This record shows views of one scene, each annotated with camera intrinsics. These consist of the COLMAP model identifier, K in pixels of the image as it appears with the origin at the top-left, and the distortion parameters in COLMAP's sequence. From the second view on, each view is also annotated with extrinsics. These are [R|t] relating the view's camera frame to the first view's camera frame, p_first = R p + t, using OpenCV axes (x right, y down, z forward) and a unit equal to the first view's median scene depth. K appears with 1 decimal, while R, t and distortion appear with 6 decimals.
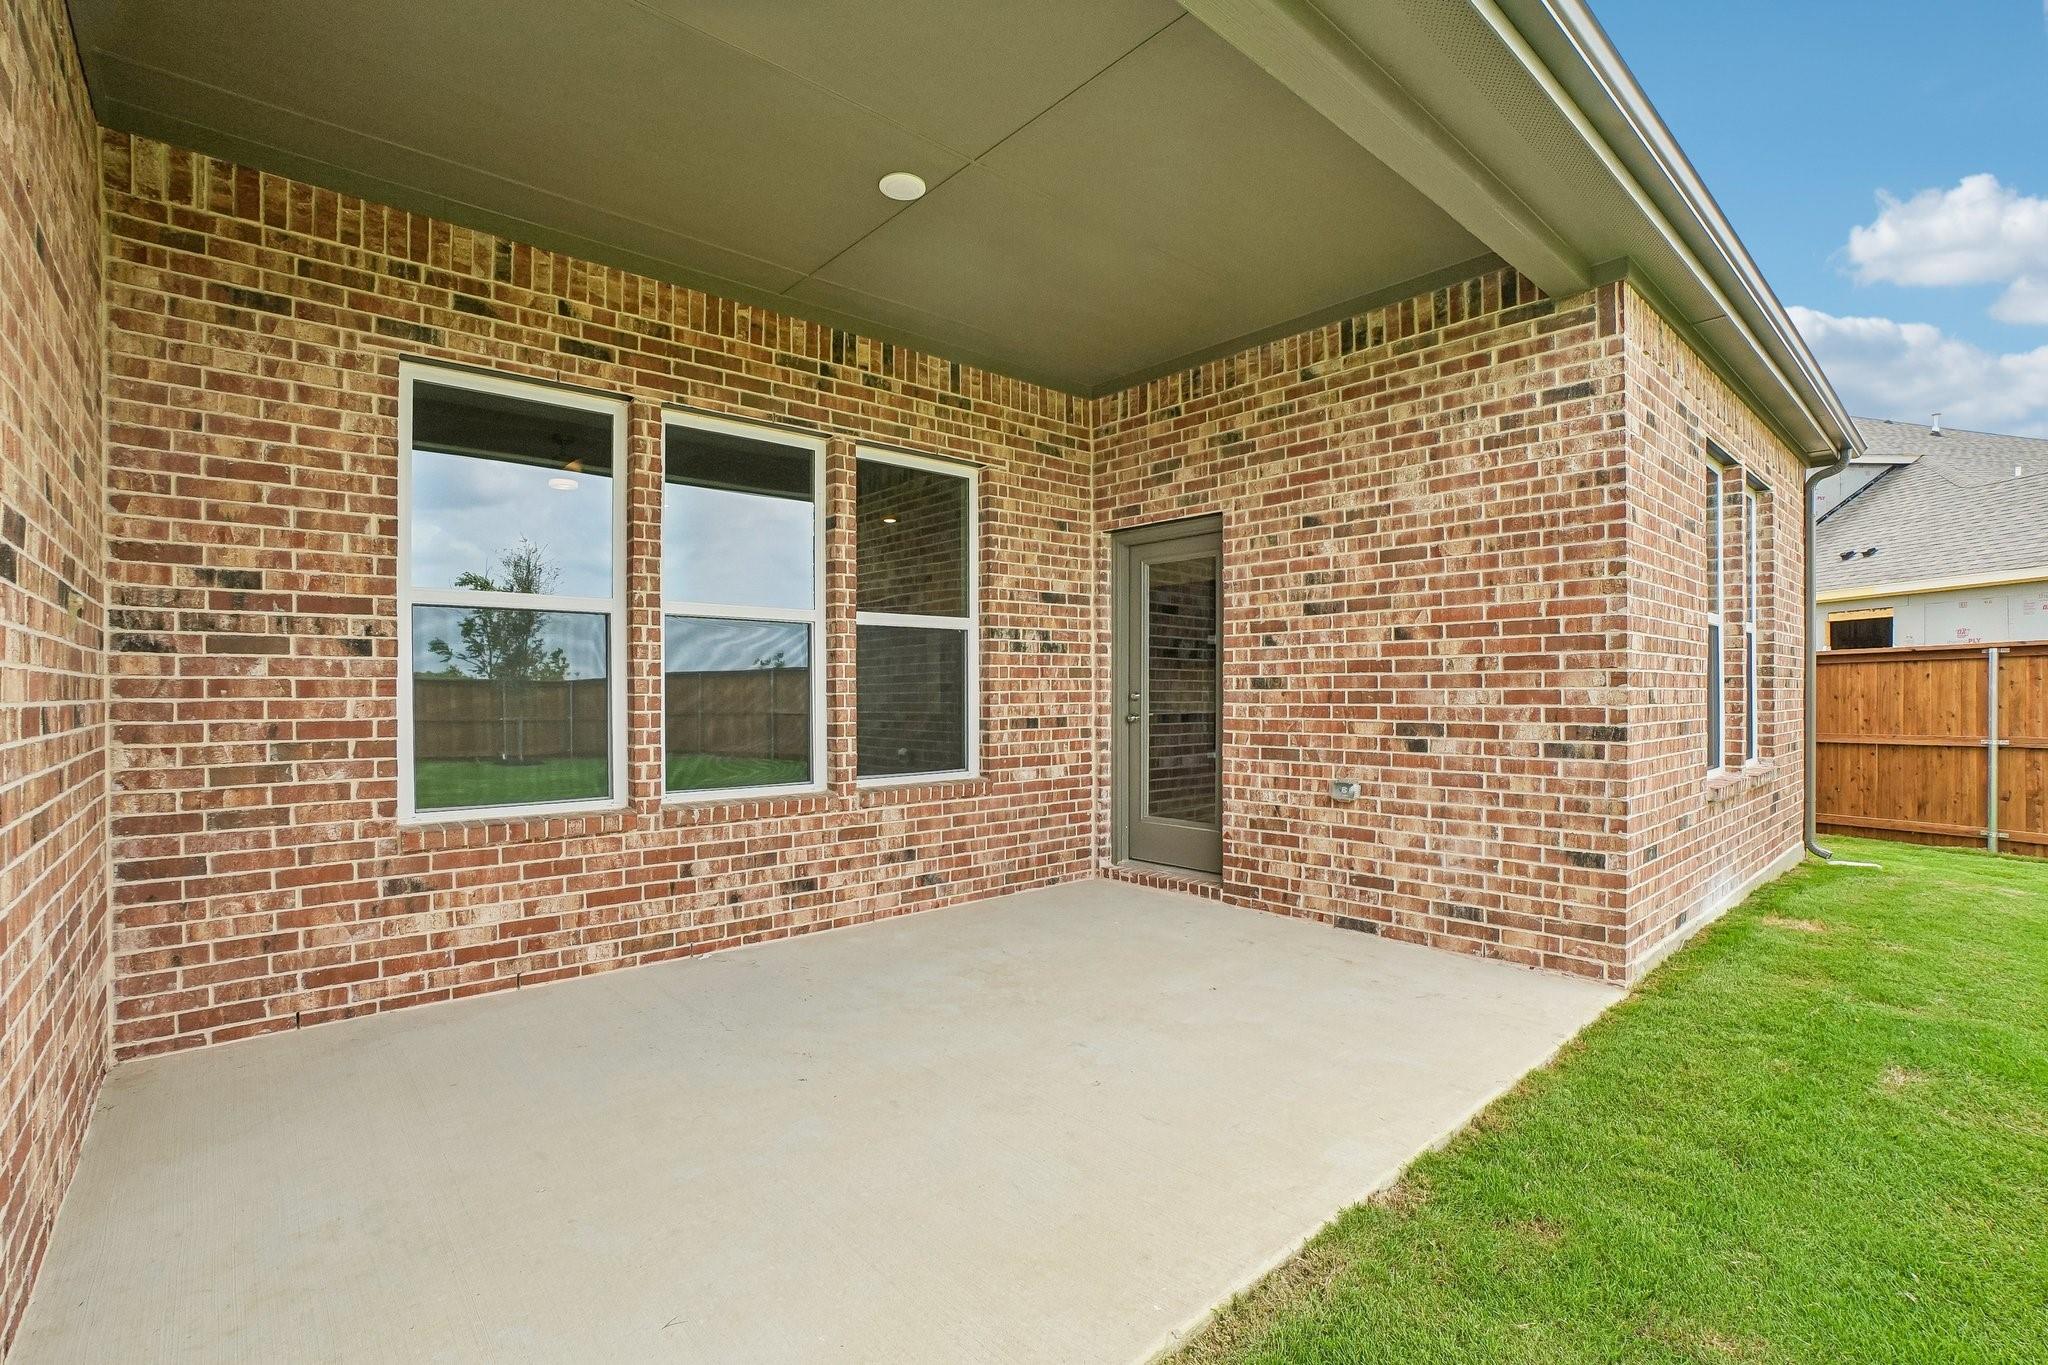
lens RADIAL K [[889.3, 0, 1029.0], [0, 889.3, 686.5], [0, 0, 1]] dist [0.000885, 0.000051]
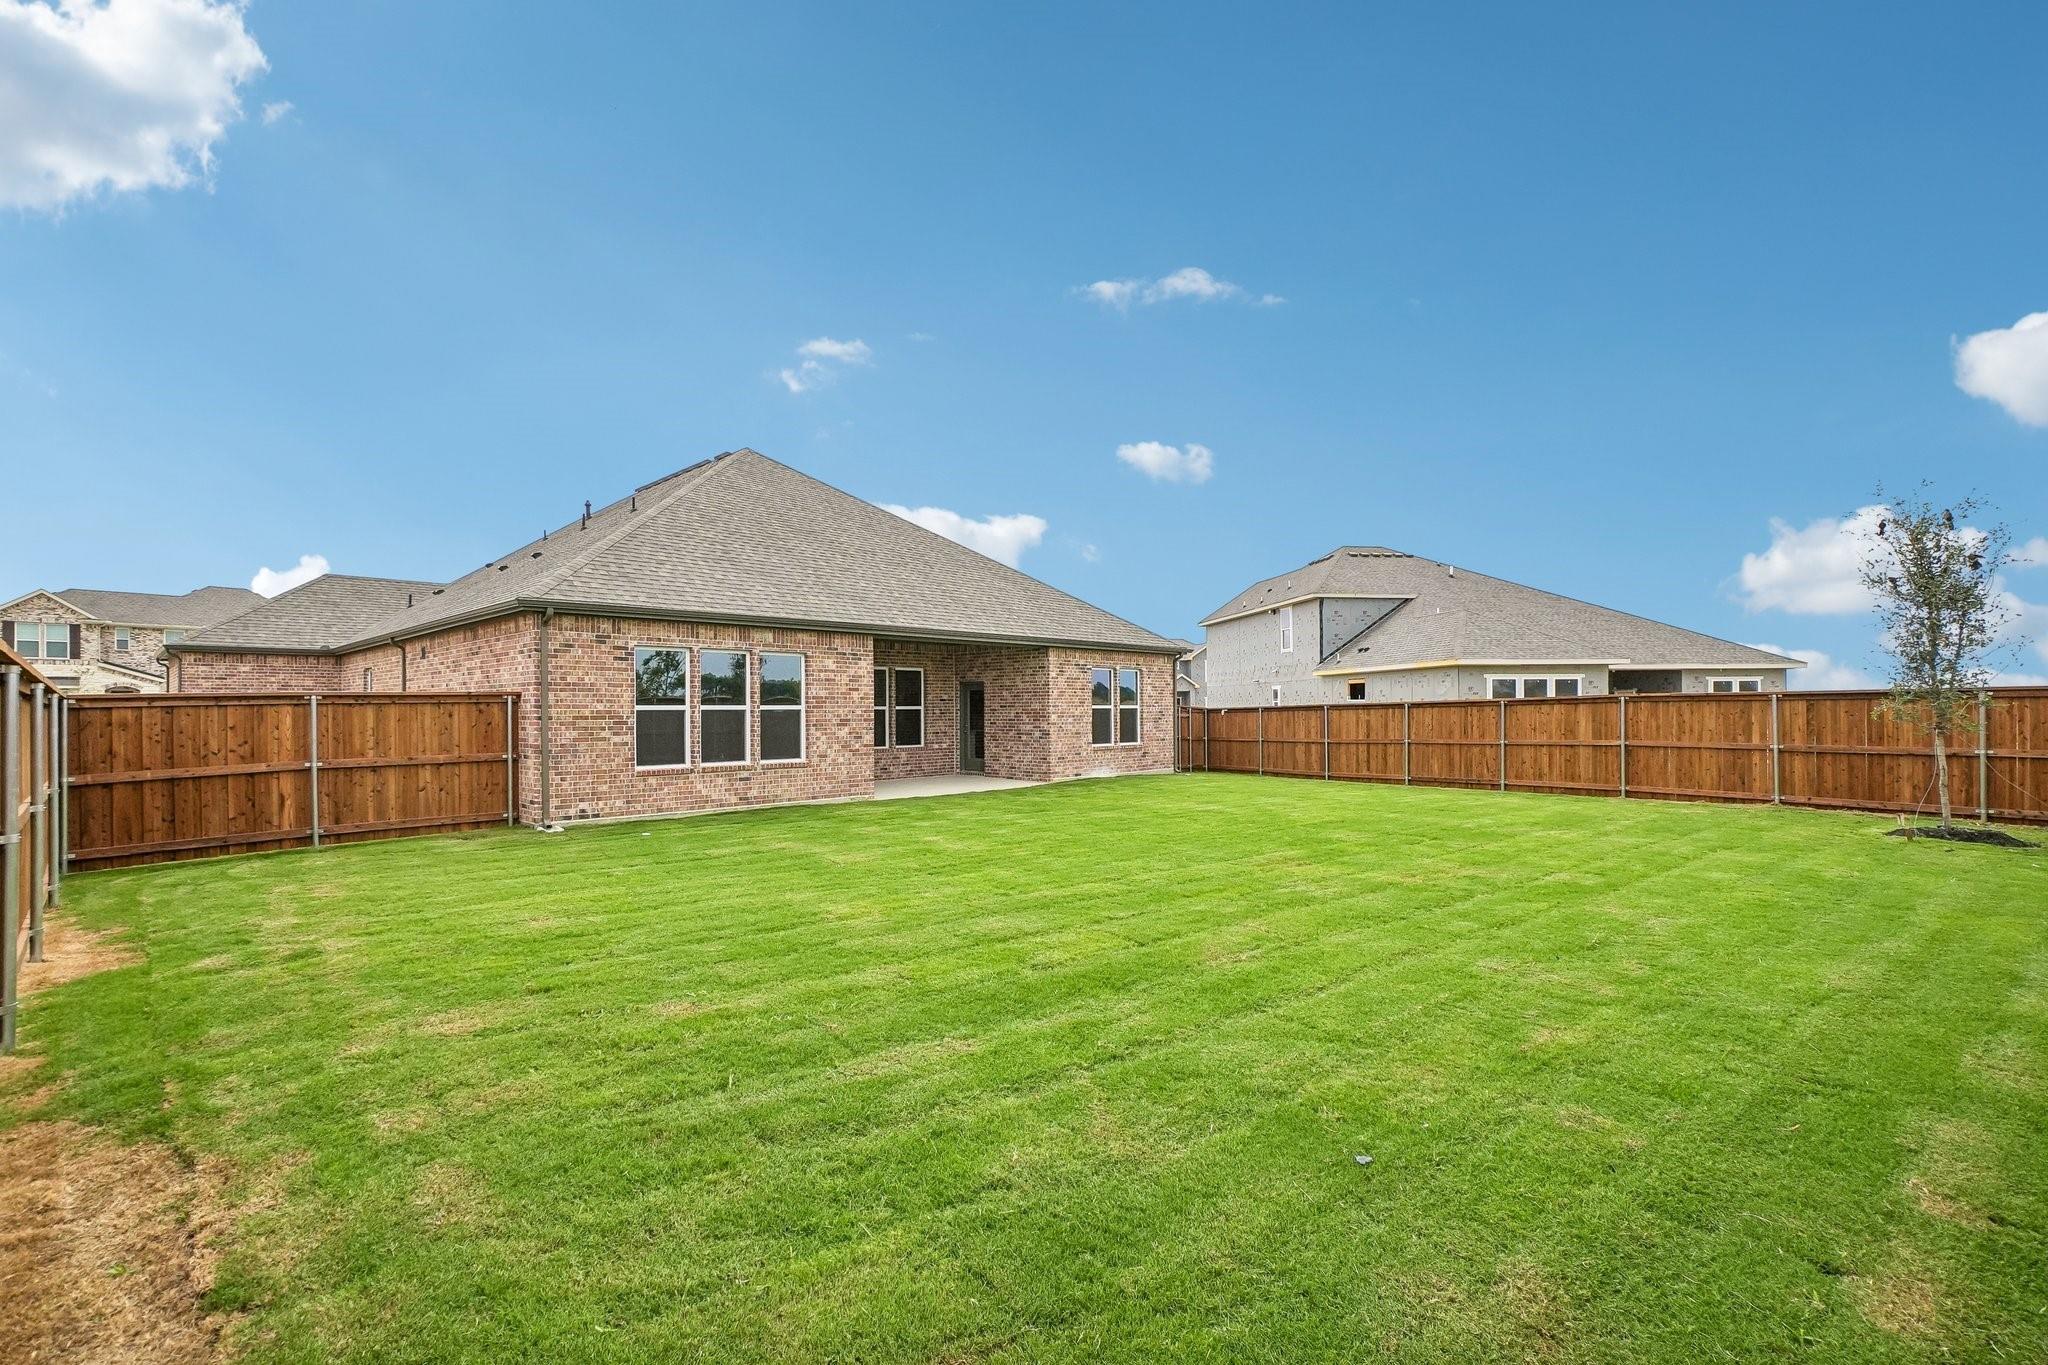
lens RADIAL K [[928.1, 0, 1019.5], [0, 928.1, 696.3], [0, 0, 1]] dist [-0.004639, 0.000259]
pose [[0.998848, 0.000434, 0.047983, 0.177076], [-0.000205, 0.999989, -0.004776, -0.105565], [-0.047984, 0.004761, 0.998837, -3.274720]]
